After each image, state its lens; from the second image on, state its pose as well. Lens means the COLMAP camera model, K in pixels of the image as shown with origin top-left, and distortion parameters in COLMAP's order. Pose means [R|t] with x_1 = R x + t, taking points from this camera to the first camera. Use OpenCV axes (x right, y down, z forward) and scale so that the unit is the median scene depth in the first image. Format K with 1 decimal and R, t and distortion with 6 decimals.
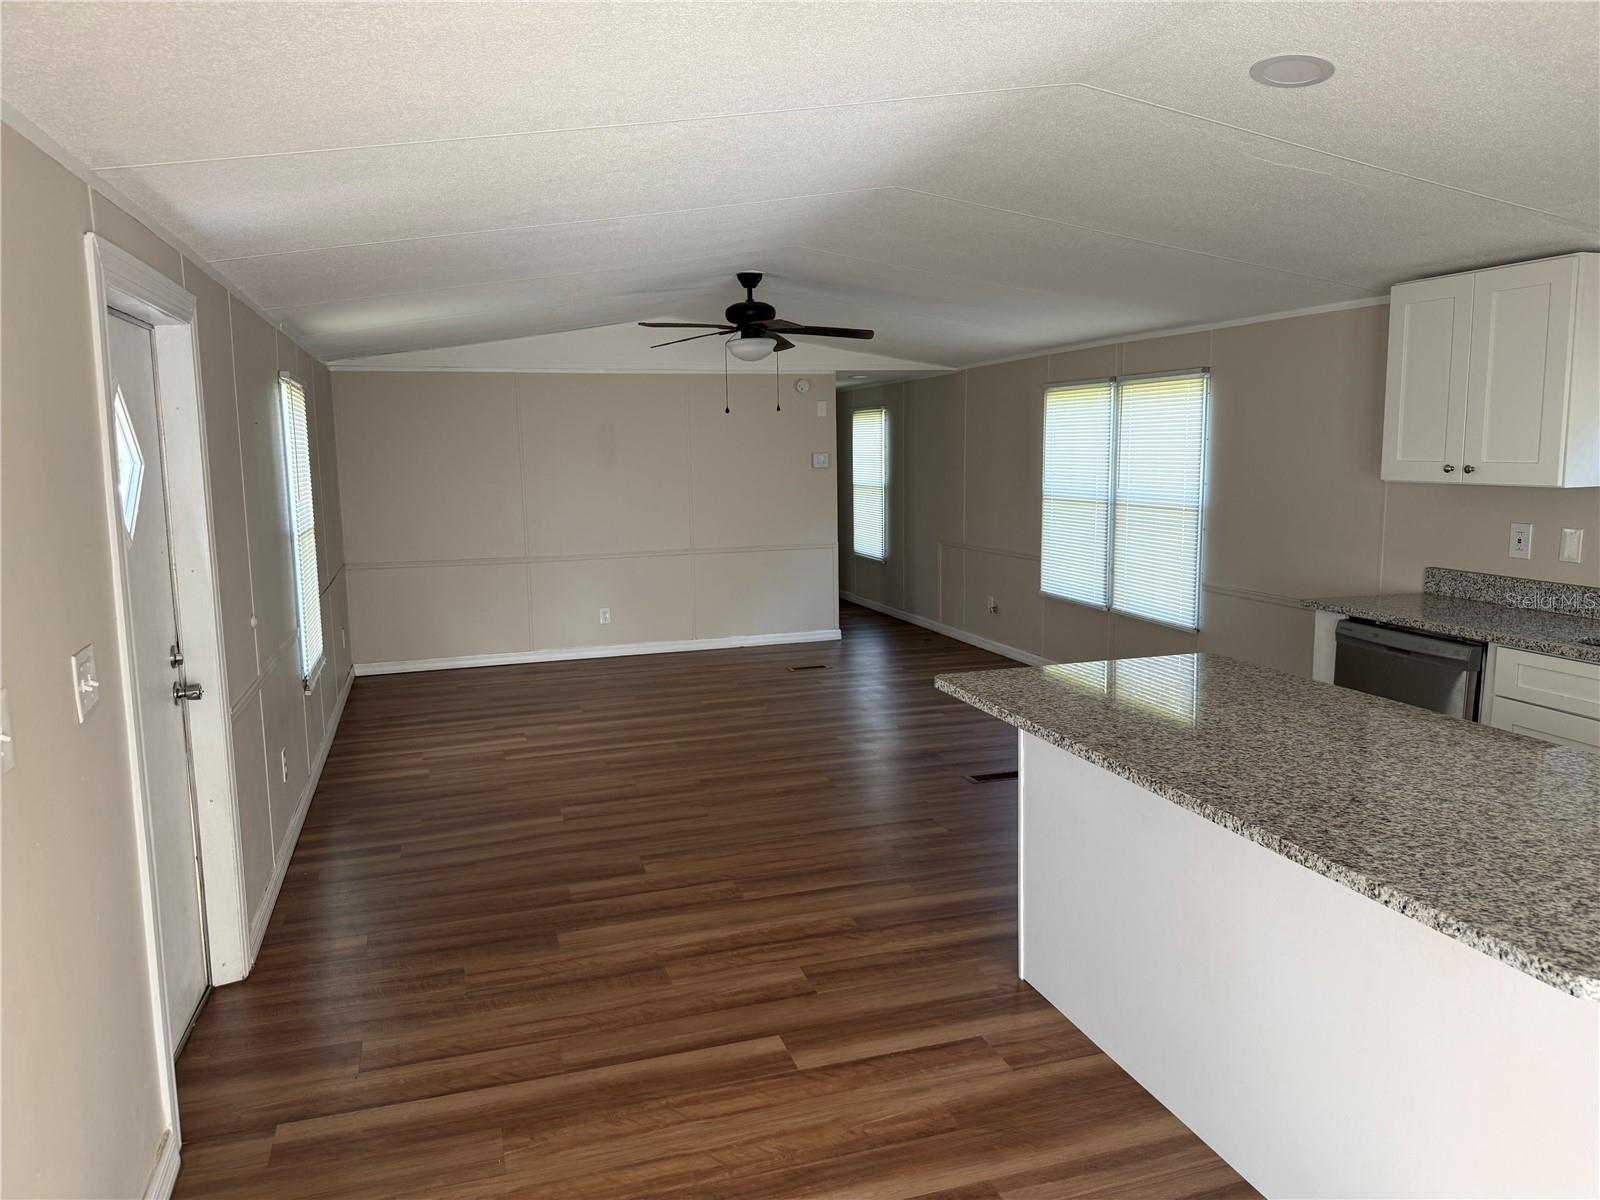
lens RADIAL K [[1123.7, 0, 800.0], [0, 1123.7, 600.0], [0, 0, 1]] dist [0.118583, -0.170657]
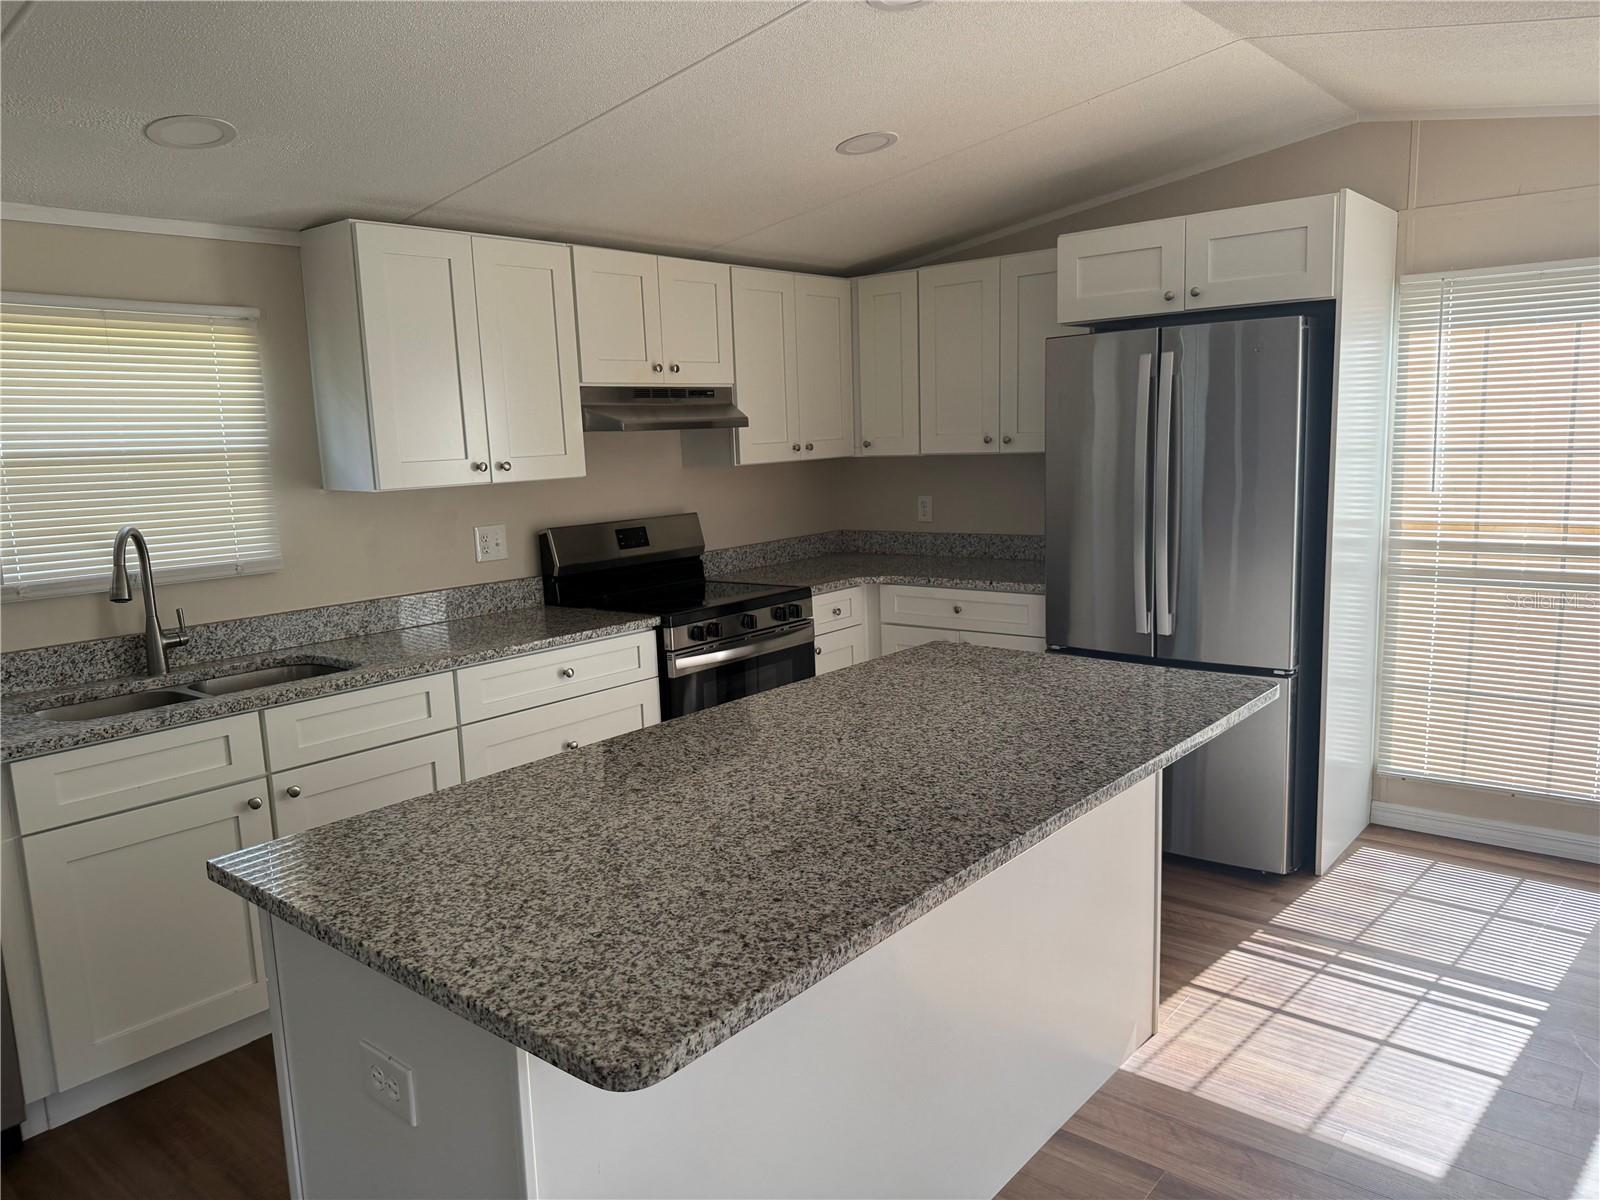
lens RADIAL K [[1114.9, 0, 806.5], [0, 1114.9, 605.6], [0, 0, 1]] dist [0.116643, -0.215353]
pose [[-0.541642, -0.099066, 0.834752, -0.094252], [0.155811, 0.963992, 0.215505, -0.069194], [-0.826043, 0.246790, -0.506703, 0.577704]]
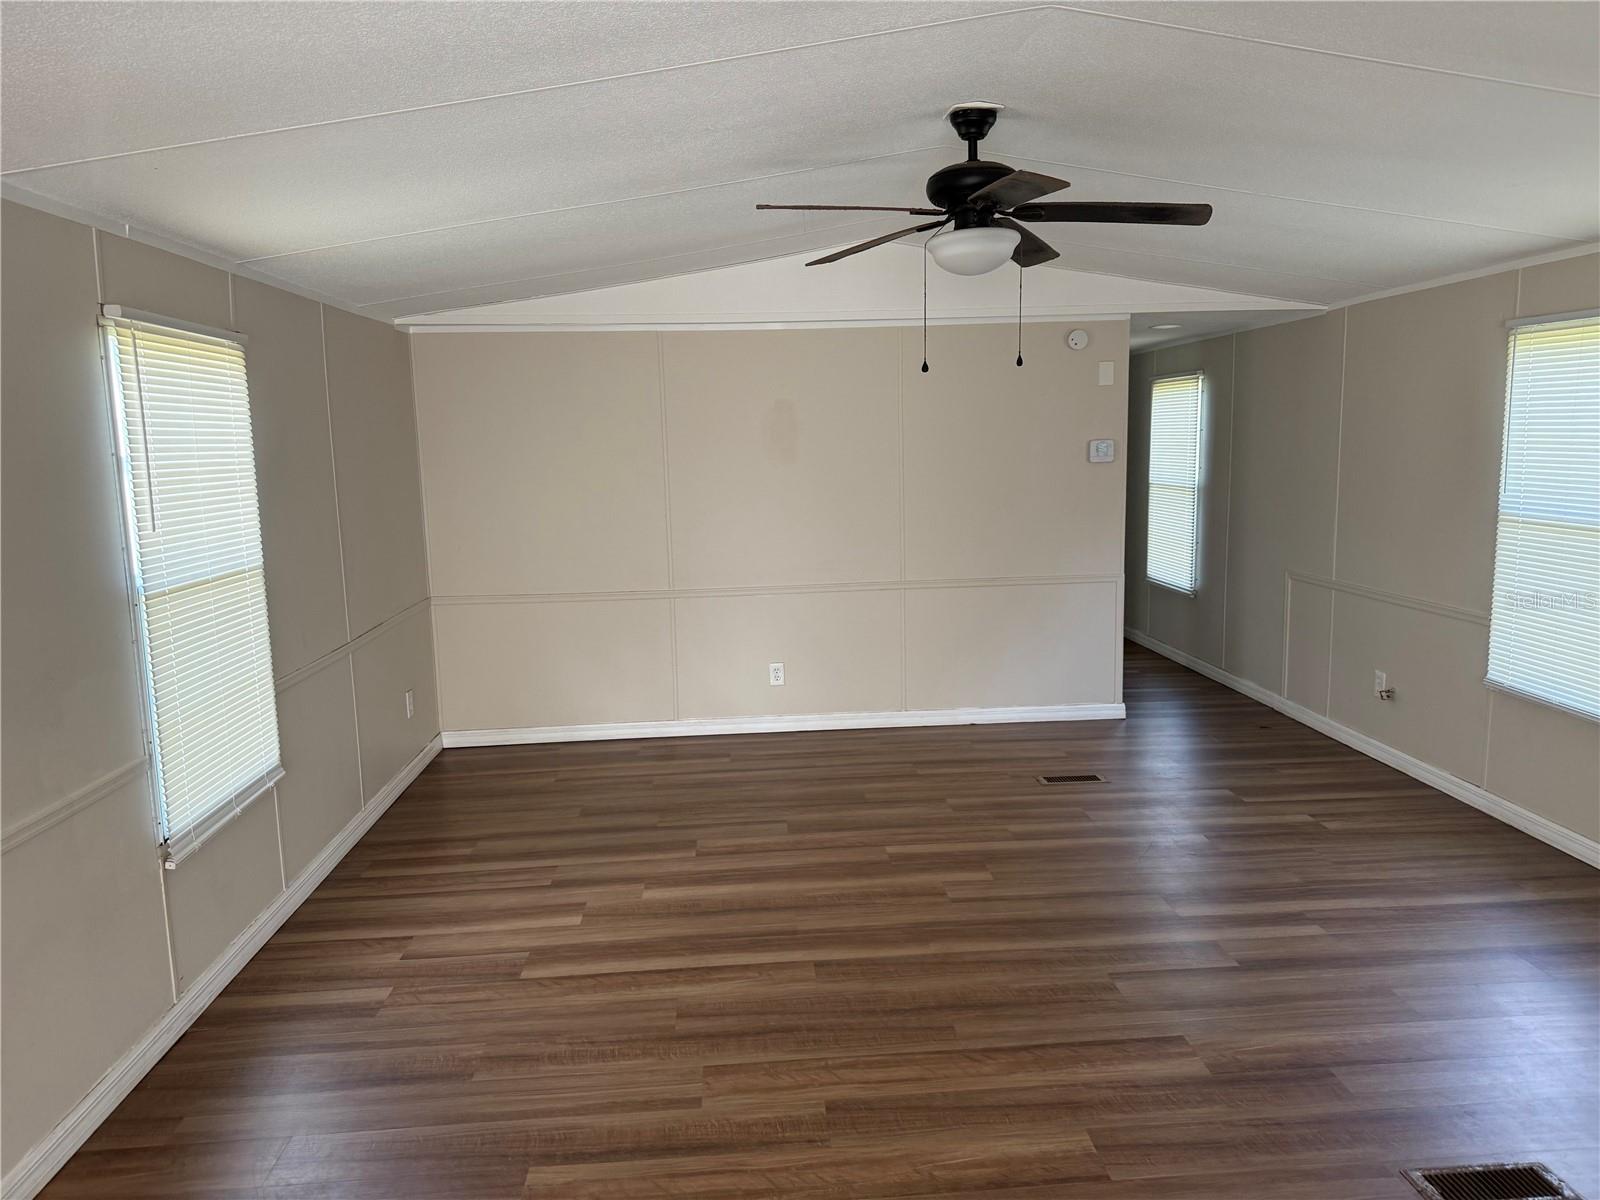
lens RADIAL K [[1114.9, 0, 806.5], [0, 1114.9, 605.6], [0, 0, 1]] dist [0.116643, -0.215353]
pose [[0.971297, 0.030701, -0.235881, 0.012291], [-0.026273, 0.999415, 0.021892, -0.062956], [0.236415, -0.015067, 0.971535, 0.456189]]
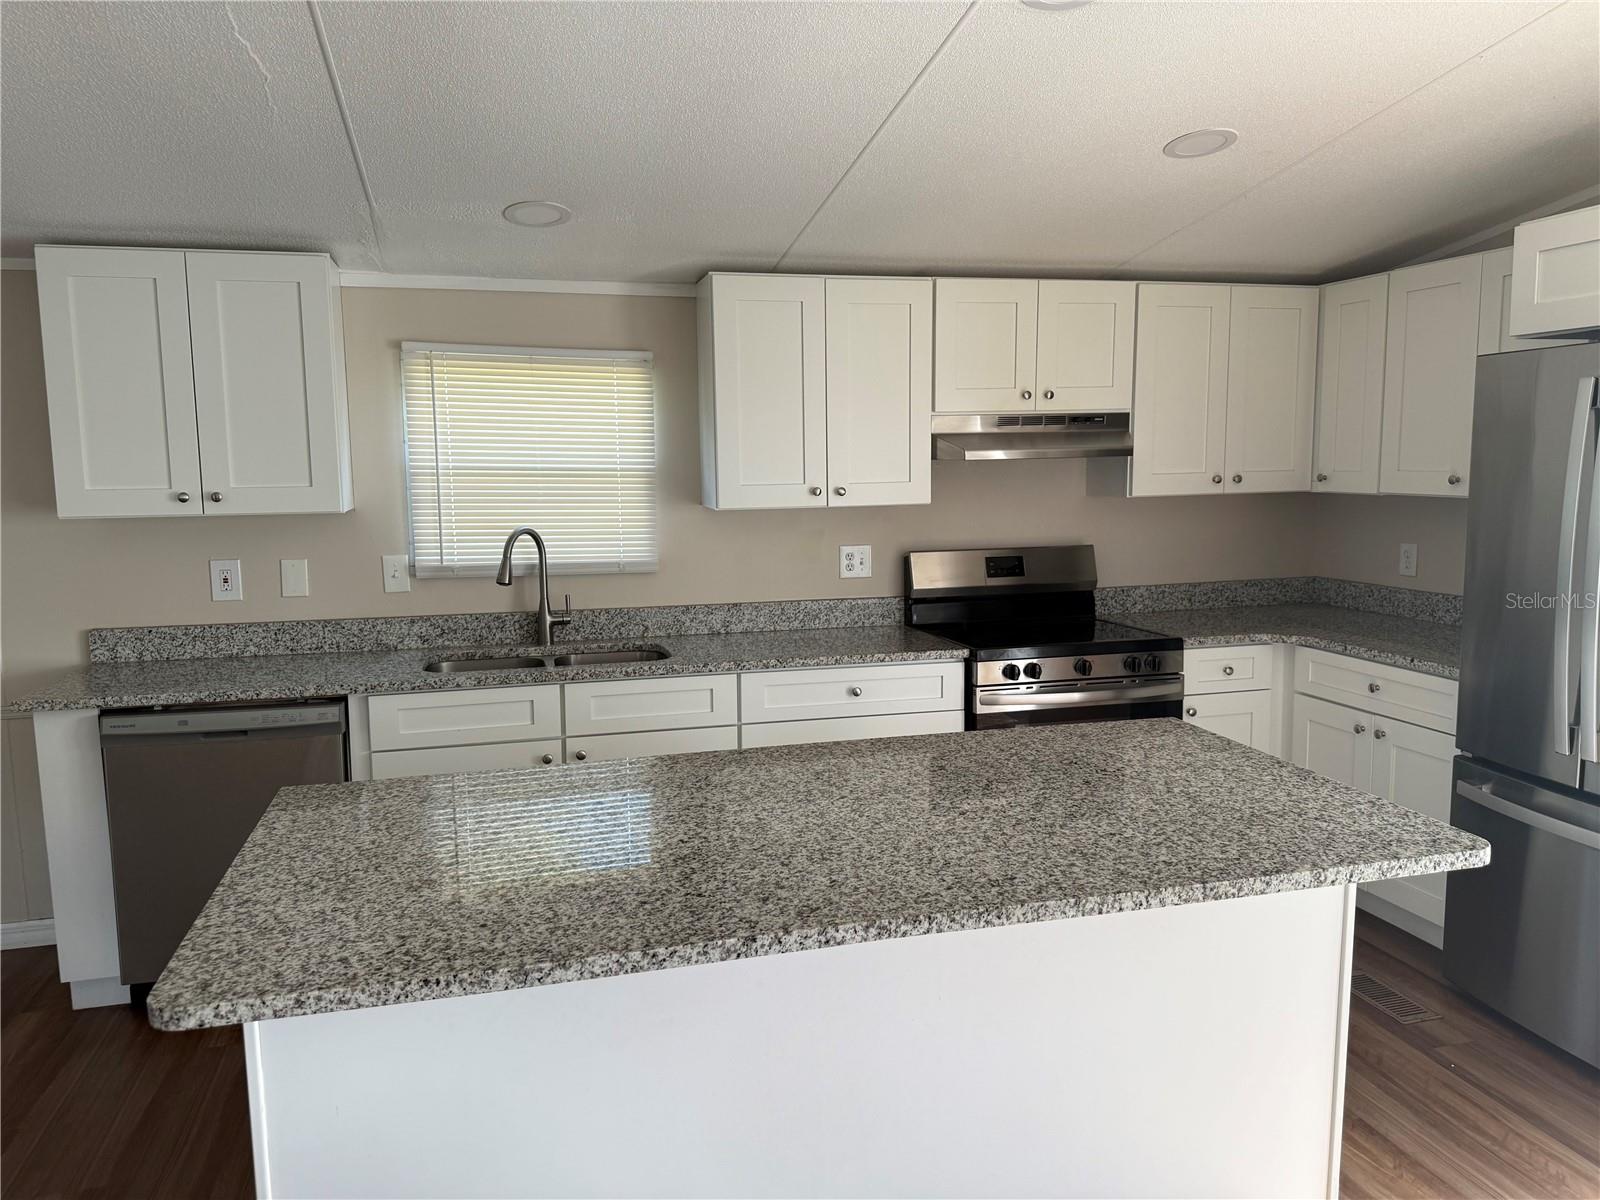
lens RADIAL K [[1114.9, 0, 806.5], [0, 1114.9, 605.6], [0, 0, 1]] dist [0.116643, -0.215353]
pose [[0.041304, -0.118194, 0.992131, -0.137412], [0.145491, 0.983106, 0.111062, -0.046078], [-0.988497, 0.139759, 0.057803, 0.380604]]
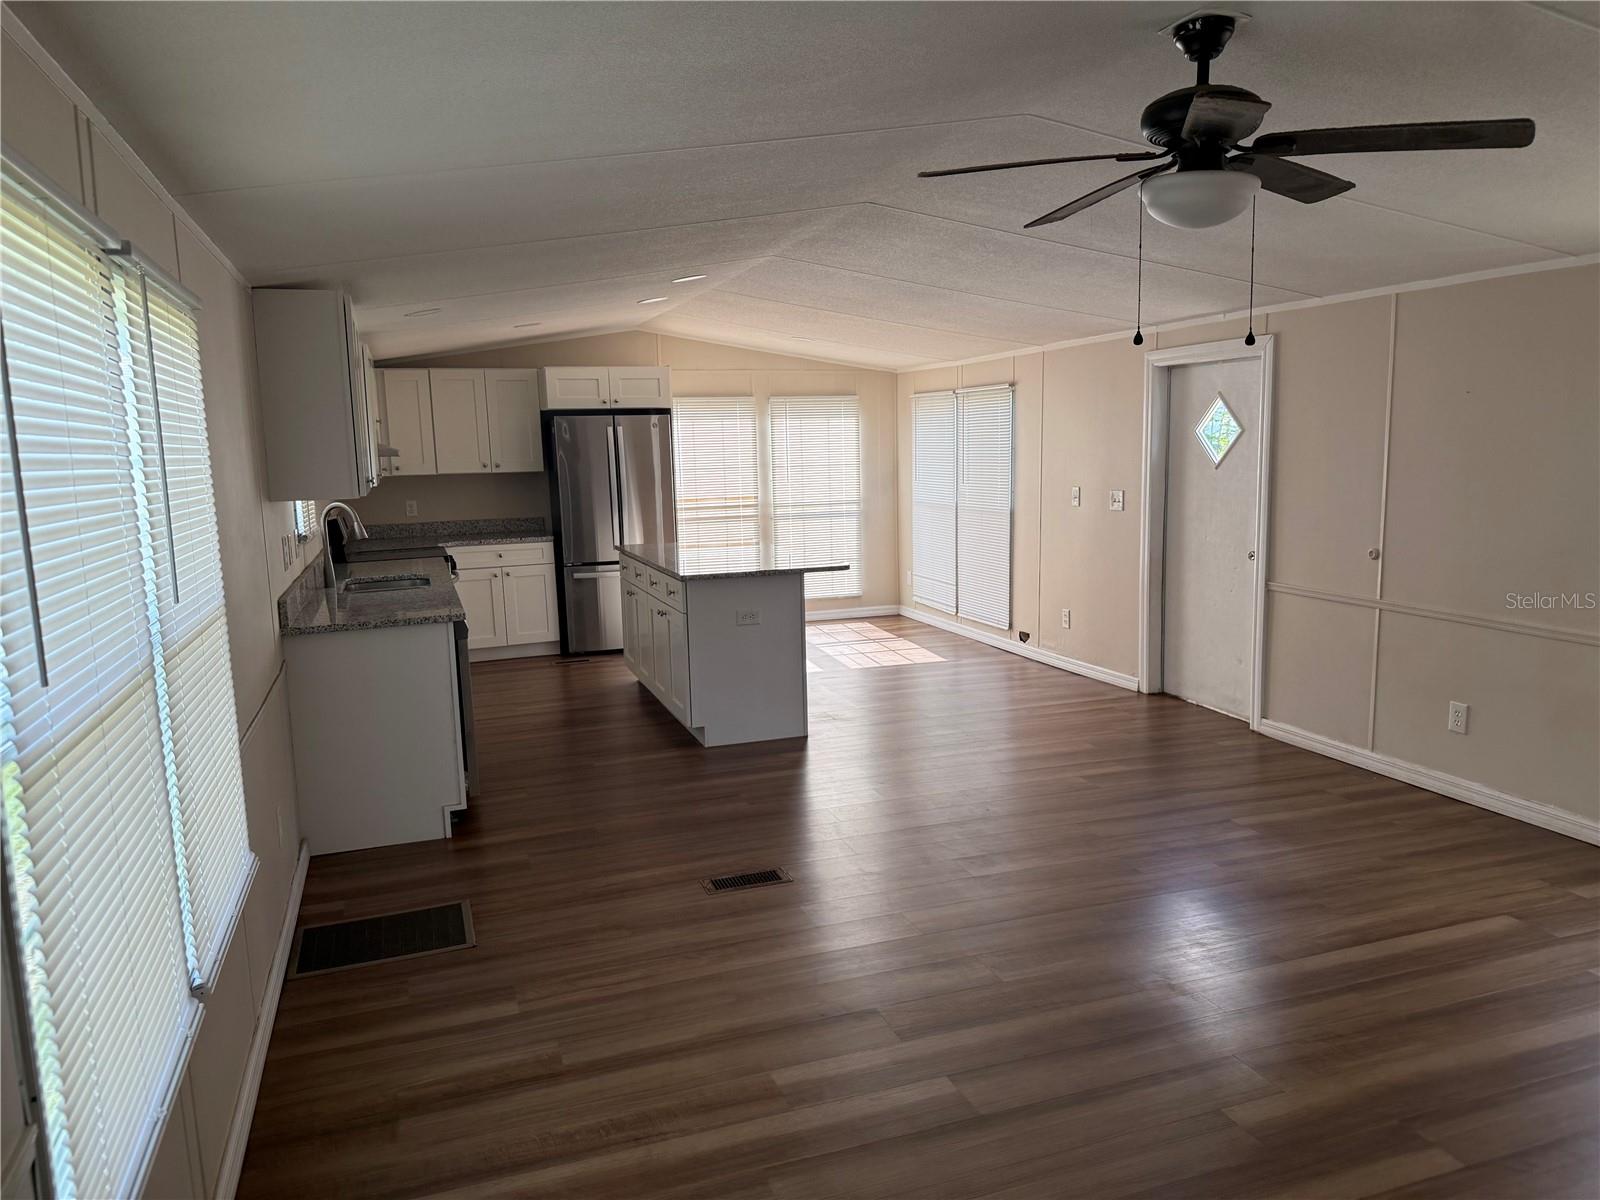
lens RADIAL K [[1123.7, 0, 800.0], [0, 1123.7, 600.0], [0, 0, 1]] dist [0.118583, -0.170657]
pose [[-0.998765, 0.044663, -0.021746, 0.129957], [0.037090, 0.961681, 0.271652, -0.202953], [0.033045, 0.270510, -0.962150, 1.481408]]
